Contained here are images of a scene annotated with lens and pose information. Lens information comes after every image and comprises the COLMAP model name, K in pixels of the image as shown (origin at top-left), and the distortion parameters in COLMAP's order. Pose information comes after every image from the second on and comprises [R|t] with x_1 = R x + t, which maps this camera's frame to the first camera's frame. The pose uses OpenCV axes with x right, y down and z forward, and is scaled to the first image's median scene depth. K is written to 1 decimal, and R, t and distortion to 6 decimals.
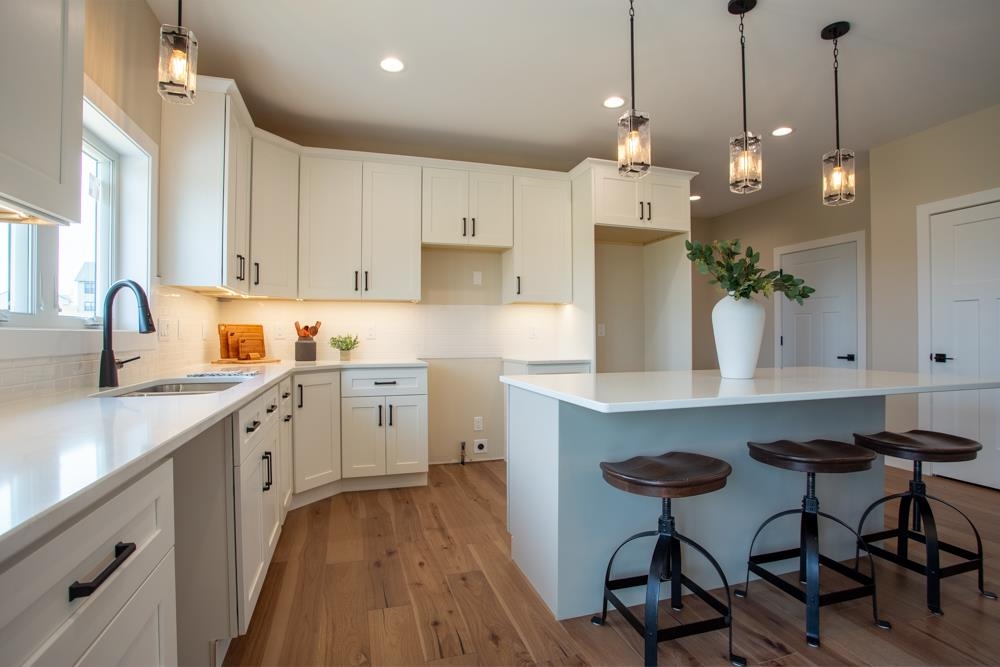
lens RADIAL K [[497.8, 0, 500.0], [0, 497.8, 333.5], [0, 0, 1]] dist [-0.063567, 0.022961]
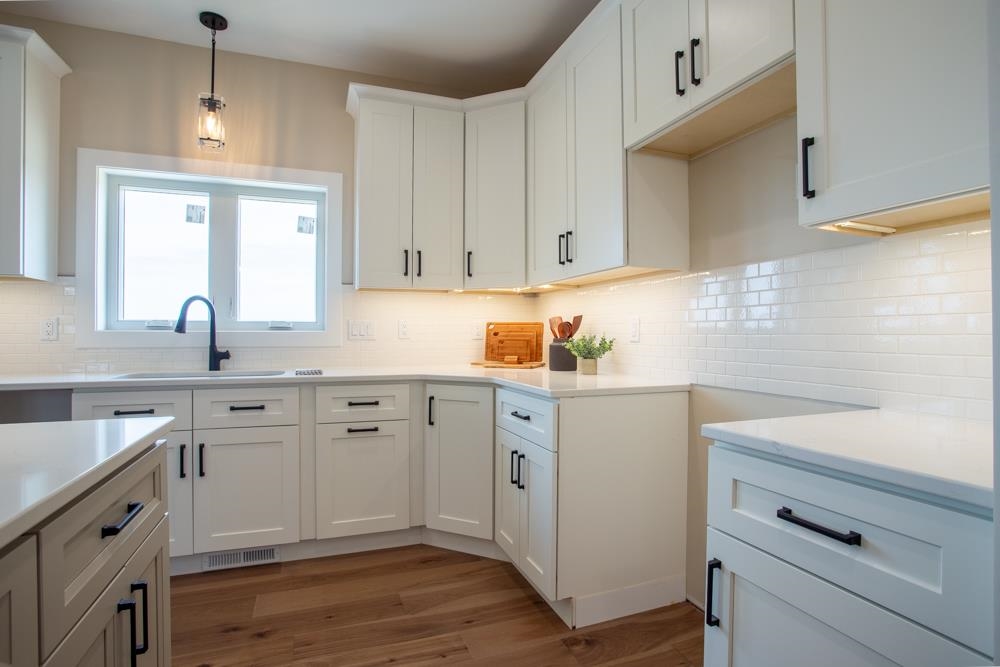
lens RADIAL K [[497.8, 0, 500.0], [0, 497.8, 333.5], [0, 0, 1]] dist [-0.063567, 0.022961]
pose [[0.068598, -0.000087, -0.997644, 0.413887], [0.002994, 0.999996, 0.000119, 0.000703], [0.997640, -0.002995, 0.068598, 1.056123]]
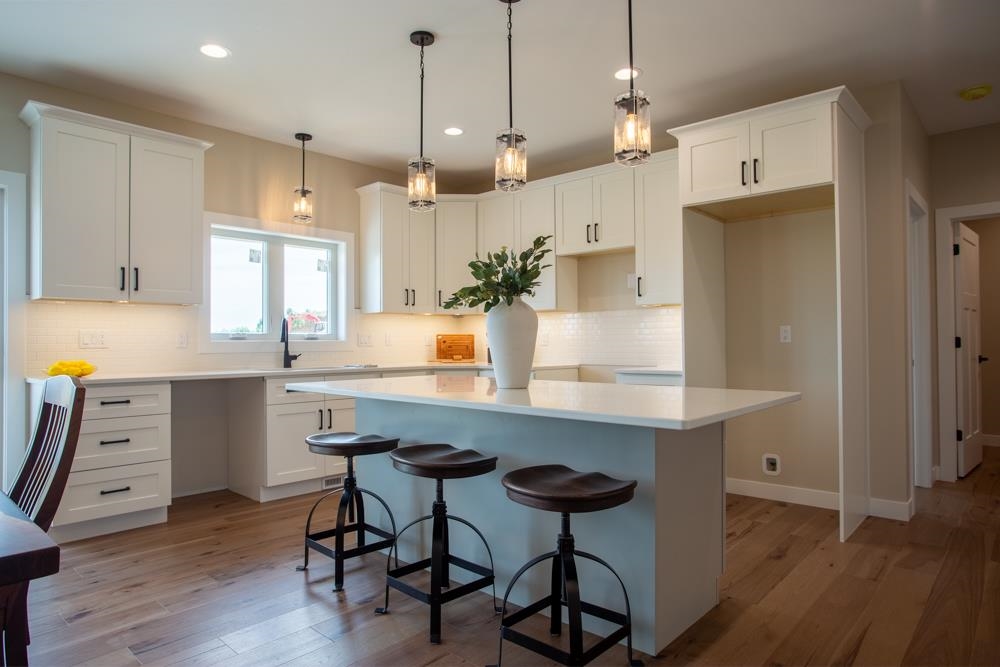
lens RADIAL K [[595.1, 0, 500.0], [0, 595.1, 333.5], [0, 0, 1]] dist [-0.061816, -0.000372]
pose [[0.509100, -0.013726, -0.860598, 1.112122], [0.008720, 0.999904, -0.010790, -0.002647], [0.860663, -0.002011, 0.509171, 0.303598]]
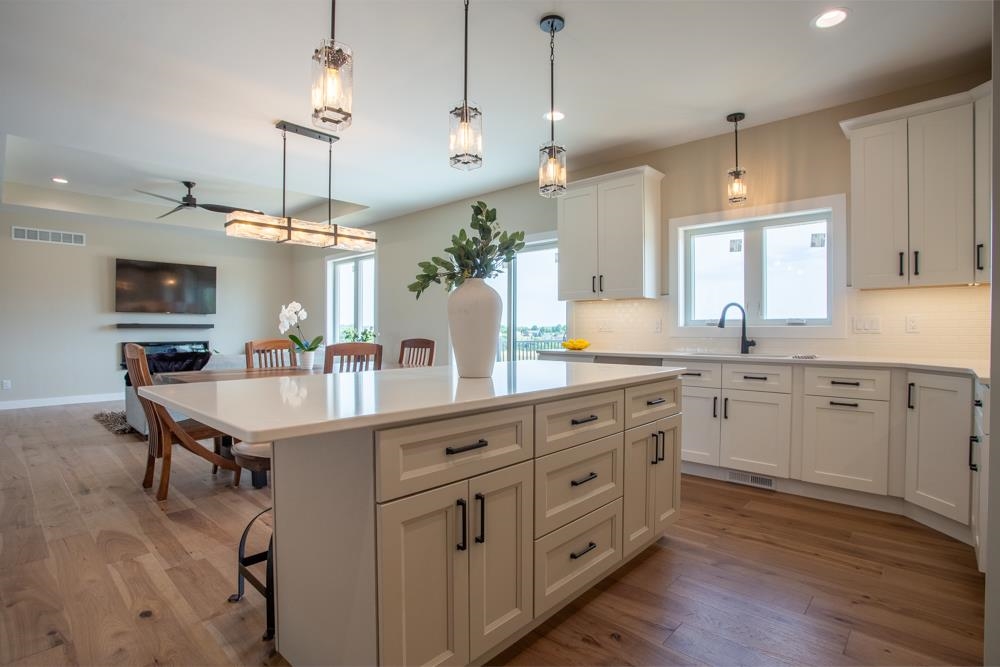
lens RADIAL K [[497.8, 0, 500.0], [0, 497.8, 333.5], [0, 0, 1]] dist [-0.063567, 0.022961]
pose [[-0.863775, 0.001094, -0.503877, 0.692994], [0.000104, 0.999998, 0.001993, 0.010528], [0.503878, 0.001669, -0.863773, 1.382524]]
